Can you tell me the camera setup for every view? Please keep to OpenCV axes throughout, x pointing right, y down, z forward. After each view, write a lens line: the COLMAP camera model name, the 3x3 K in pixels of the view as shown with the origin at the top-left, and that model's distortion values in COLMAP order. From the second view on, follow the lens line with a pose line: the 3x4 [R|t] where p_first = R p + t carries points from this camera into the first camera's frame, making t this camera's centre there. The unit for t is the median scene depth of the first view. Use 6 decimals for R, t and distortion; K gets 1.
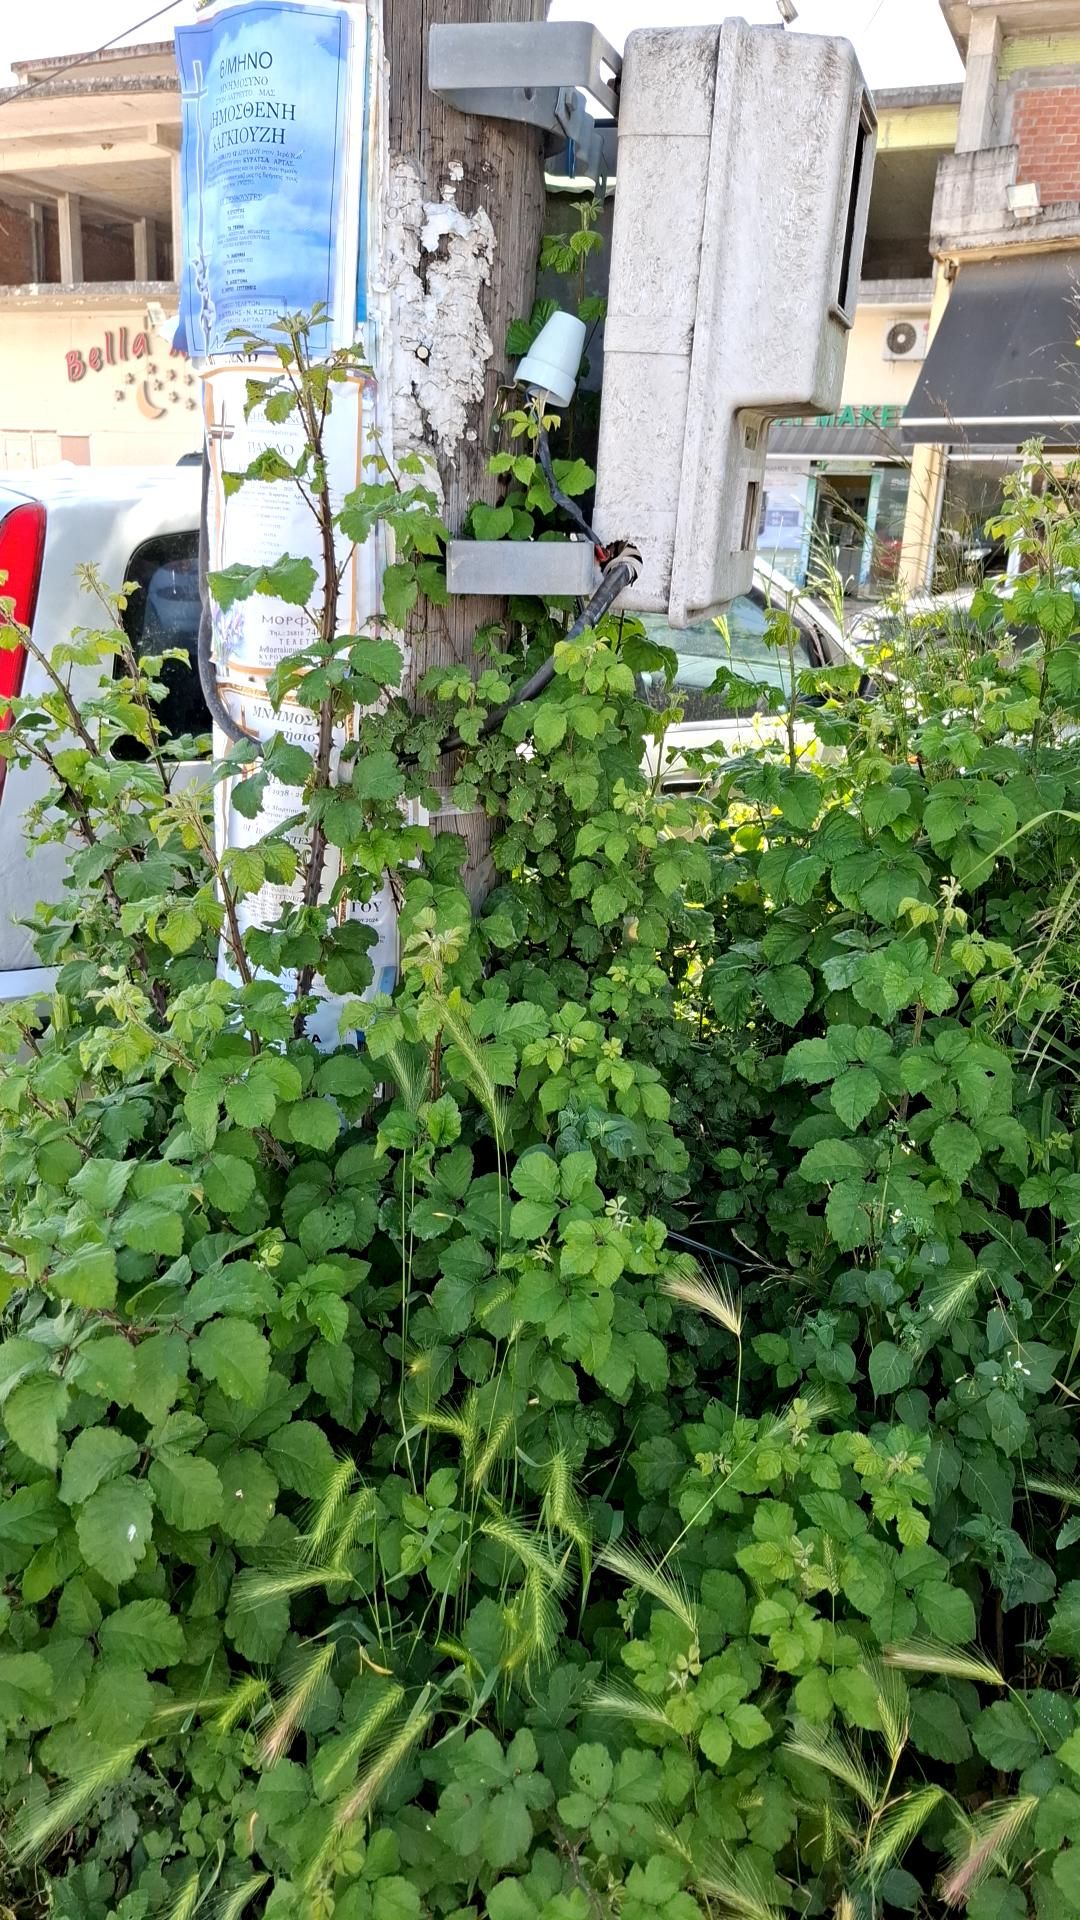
lens RADIAL K [[1290.5, 0, 544.2], [0, 1290.5, 956.2], [0, 0, 1]] dist [0.004596, 0.000293]
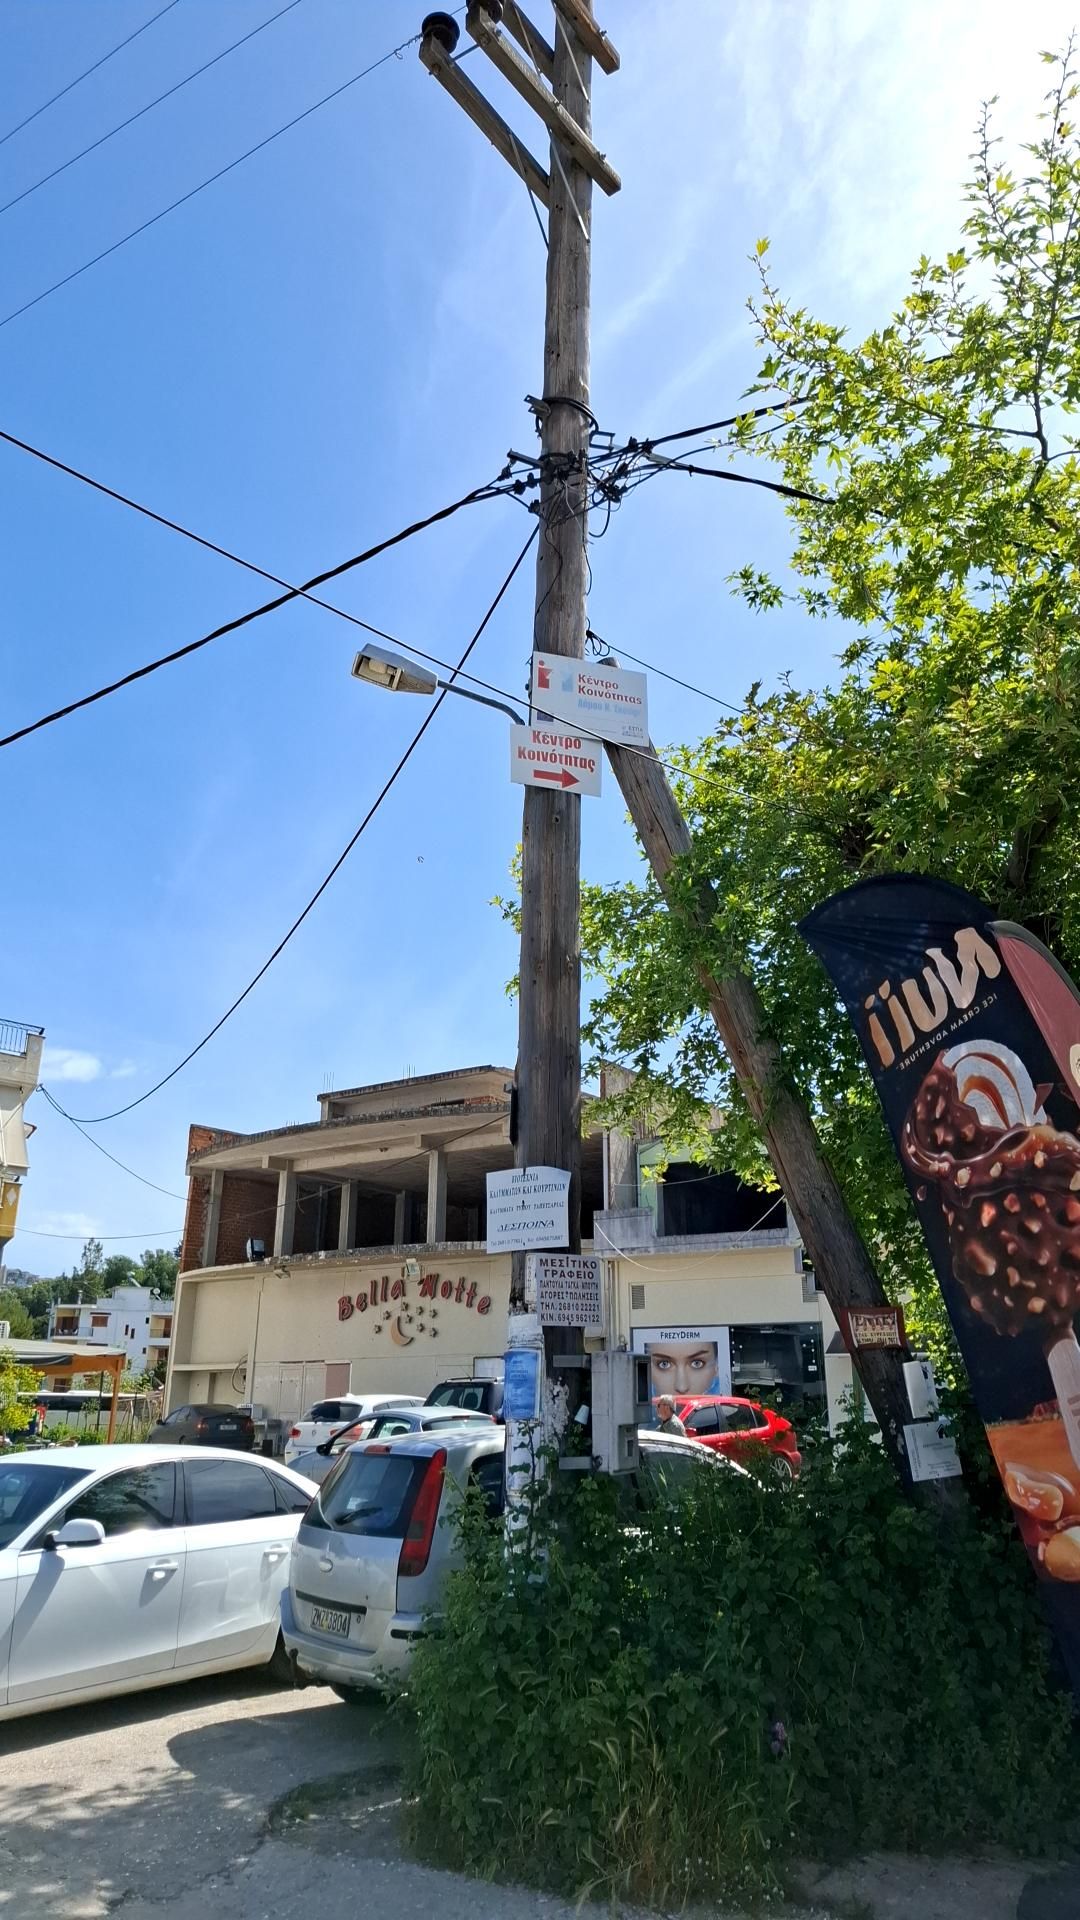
lens RADIAL K [[1290.5, 0, 543.4], [0, 1290.5, 954.8], [0, 0, 1]] dist [0.004596, 0.000293]
pose [[0.986347, -0.095877, -0.133890, 0.026620], [-0.007300, 0.786785, -0.617184, 0.044699], [0.164517, 0.609735, 0.775343, -0.147892]]
